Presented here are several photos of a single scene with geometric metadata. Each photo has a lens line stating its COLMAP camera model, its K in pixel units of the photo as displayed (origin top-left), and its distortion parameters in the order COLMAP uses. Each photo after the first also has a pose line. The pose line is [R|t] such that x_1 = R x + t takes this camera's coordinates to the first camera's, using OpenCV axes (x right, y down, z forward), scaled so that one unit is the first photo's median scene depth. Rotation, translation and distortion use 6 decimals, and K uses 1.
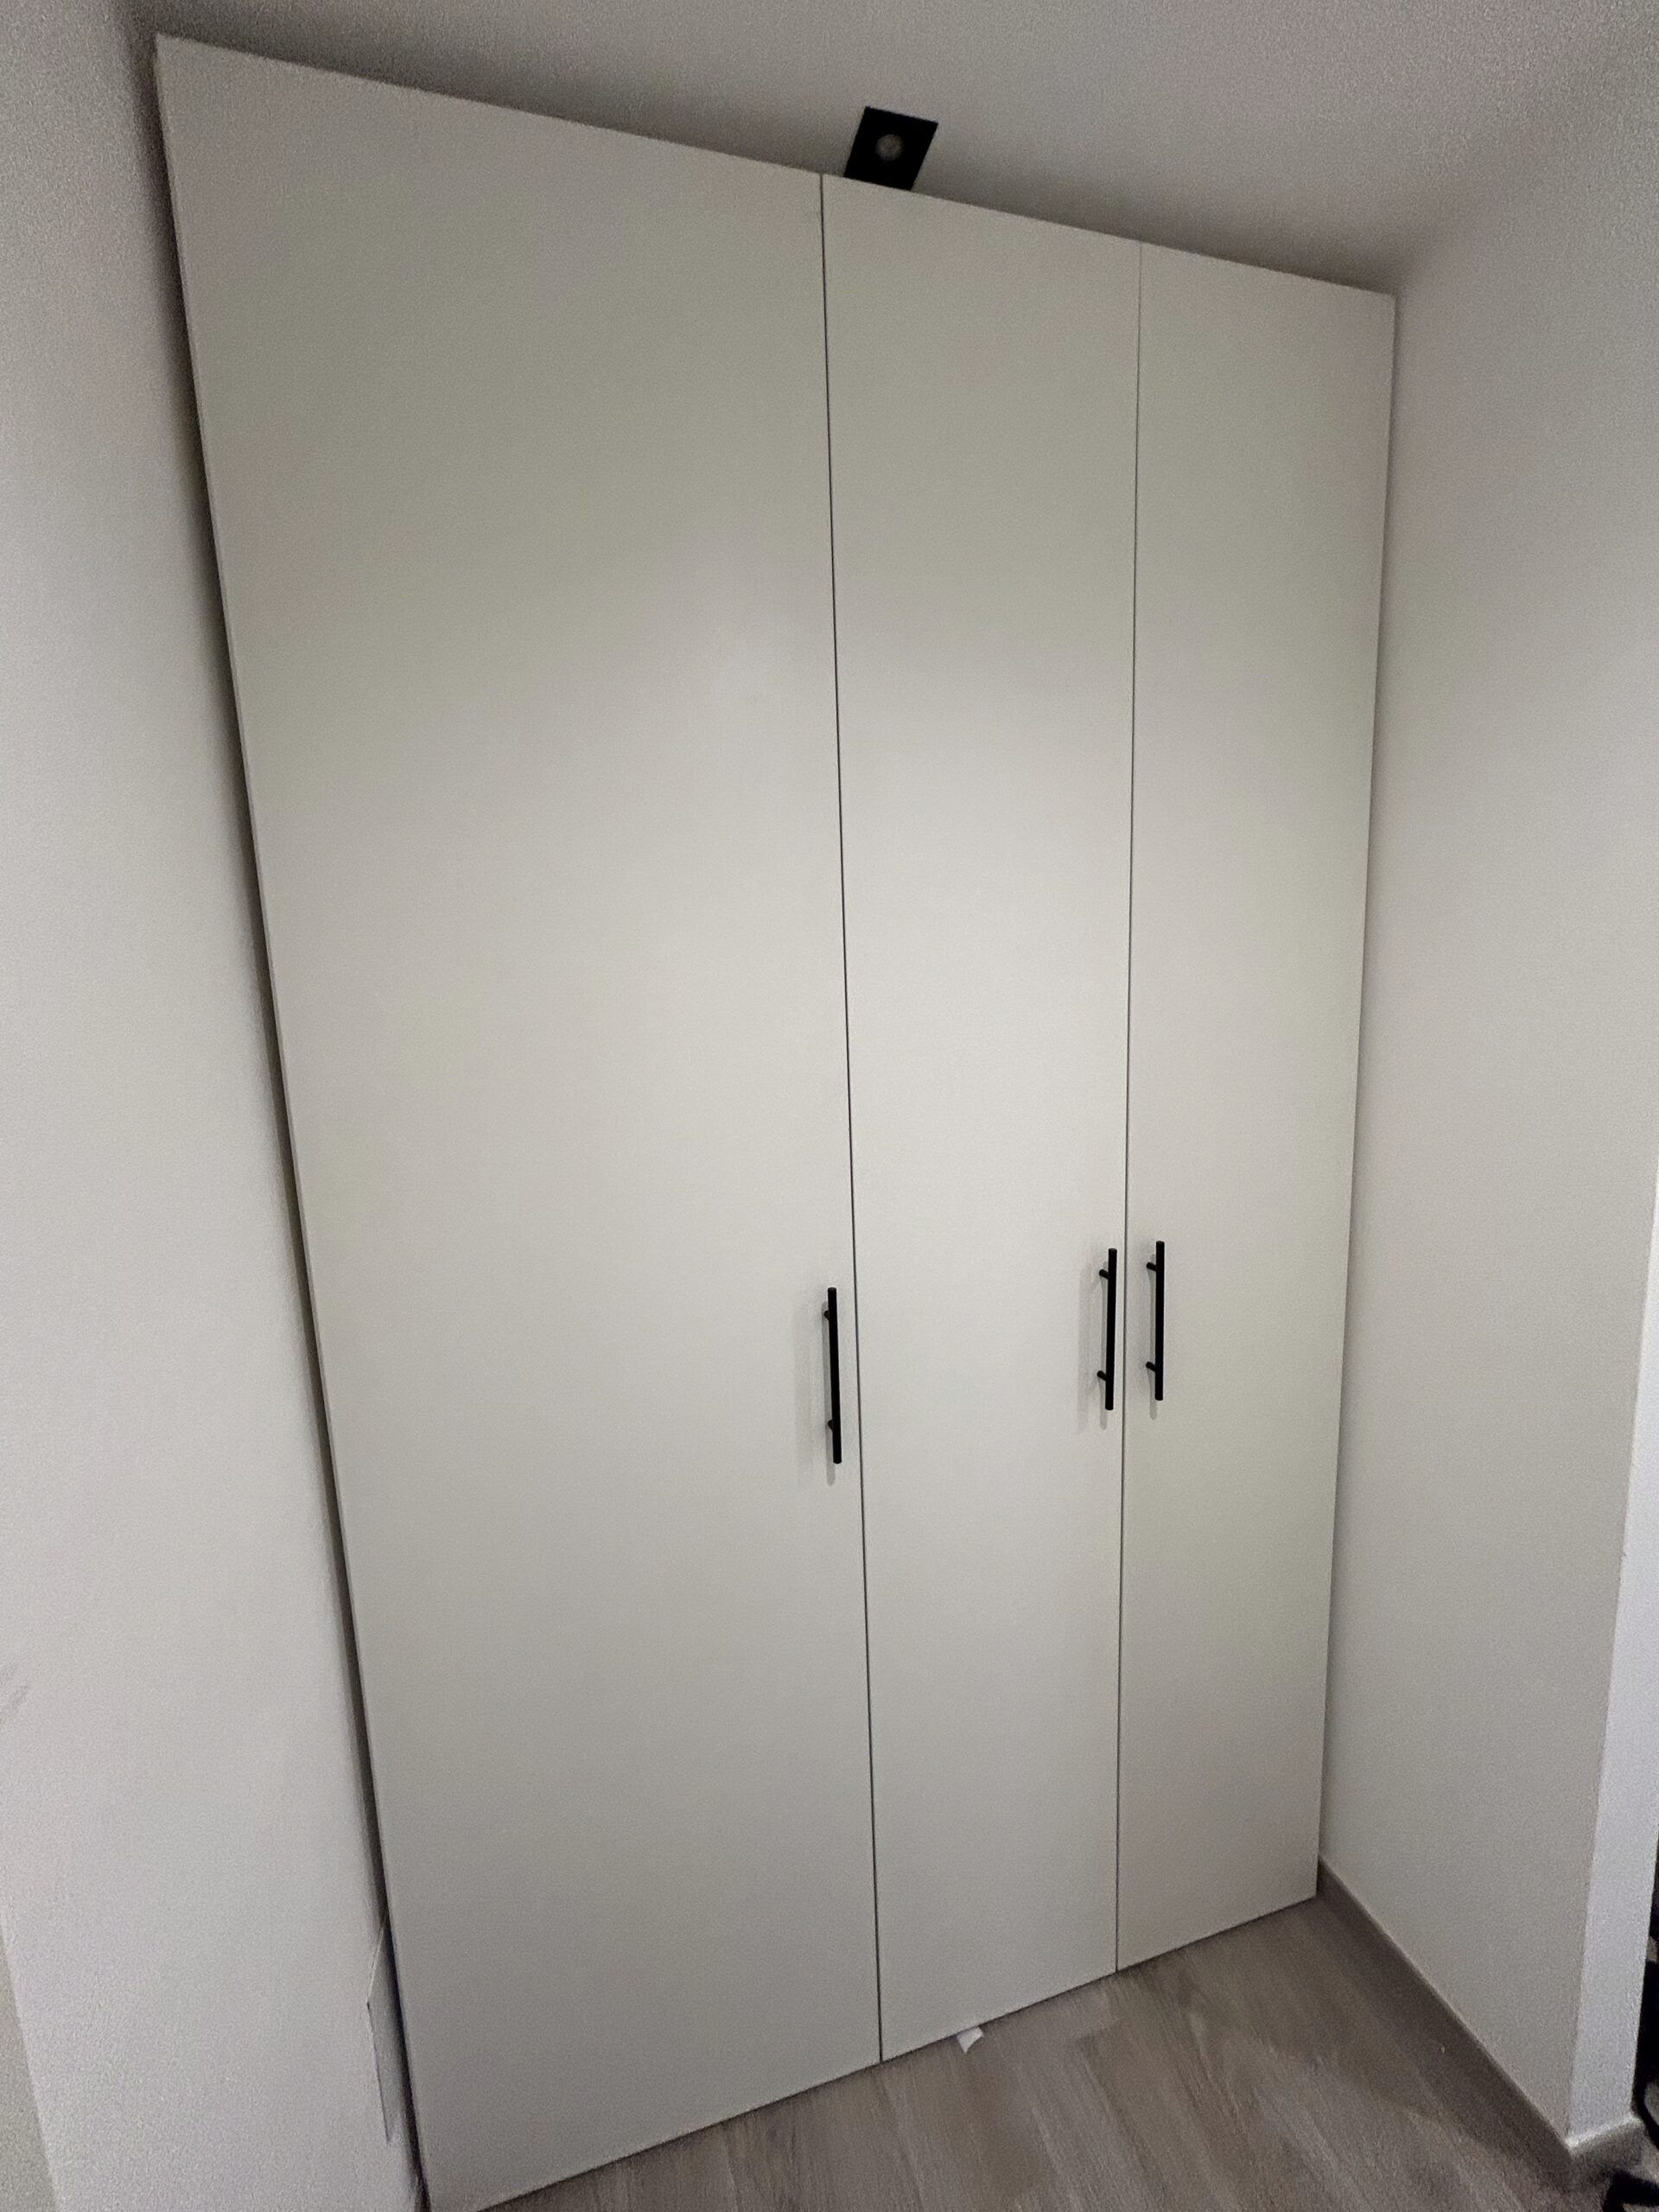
lens RADIAL K [[896.5, 0, 843.3], [0, 896.5, 1110.8], [0, 0, 1]] dist [-0.001194, 0.000908]
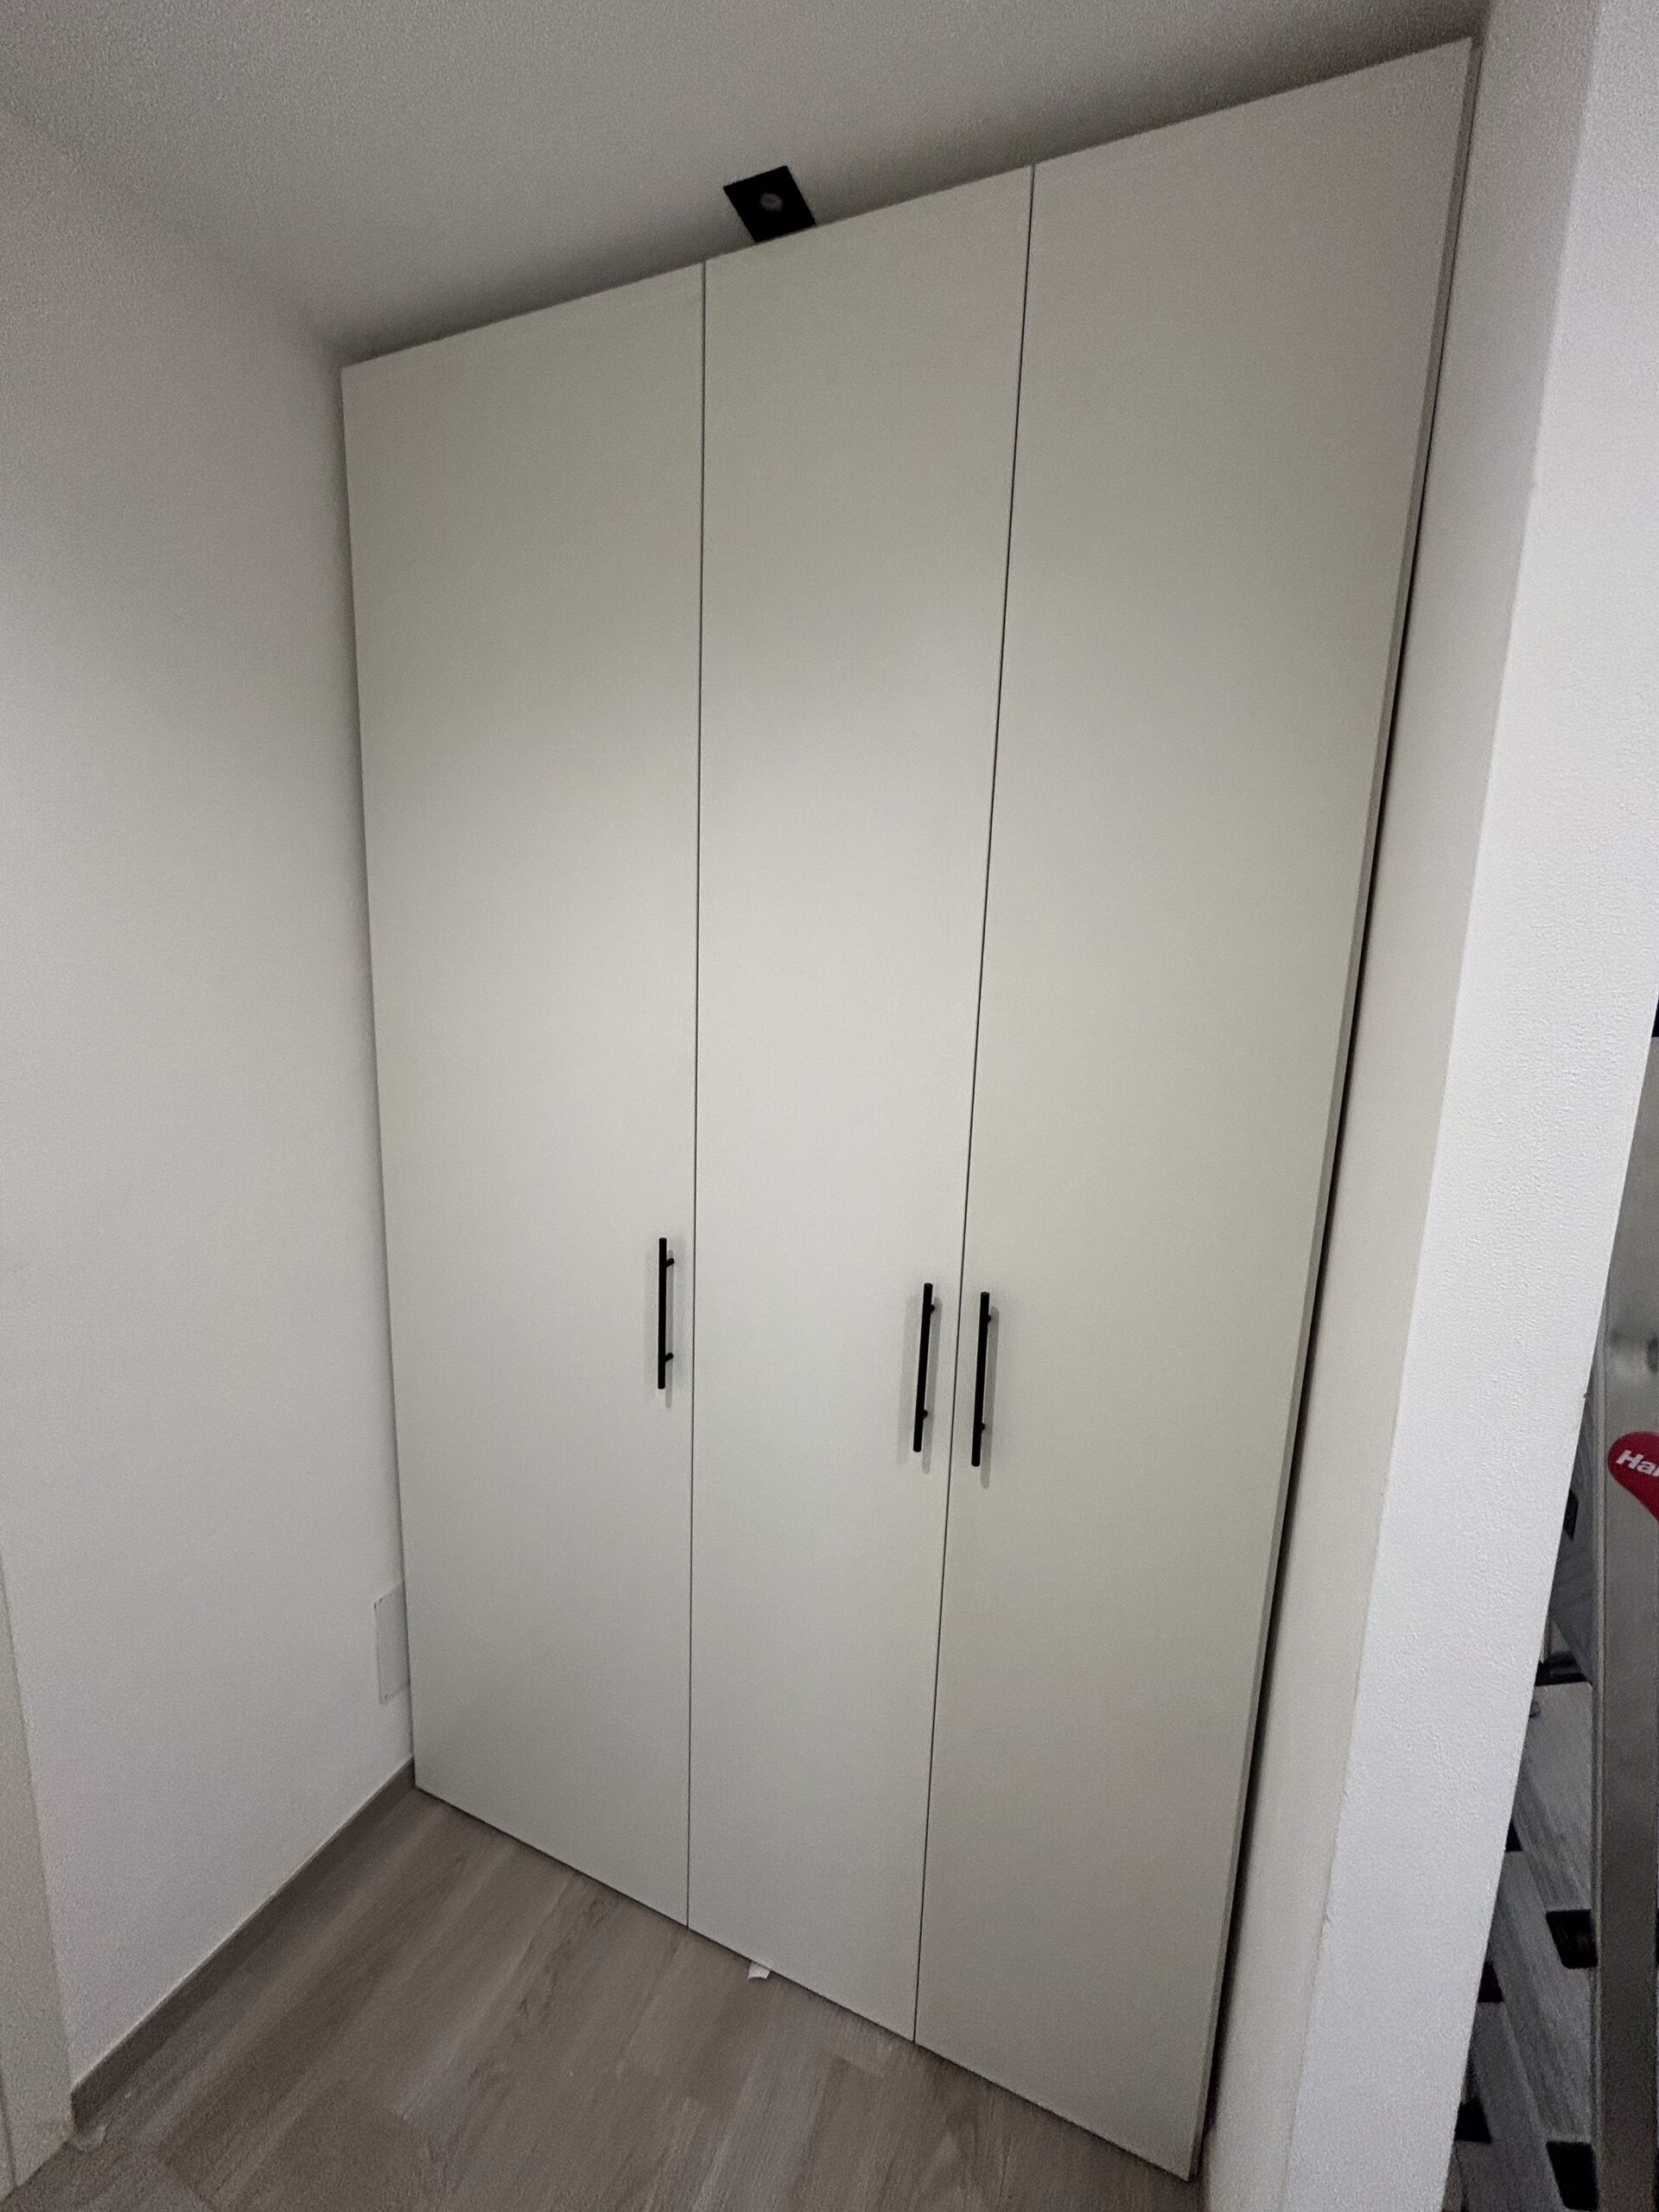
lens RADIAL K [[896.5, 0, 844.4], [0, 896.5, 1112.0], [0, 0, 1]] dist [-0.001194, 0.000908]
pose [[0.780037, 0.169783, -0.602259, 0.739427], [-0.157171, 0.984791, 0.074057, -0.075953], [0.605672, 0.036890, 0.794858, 0.187734]]
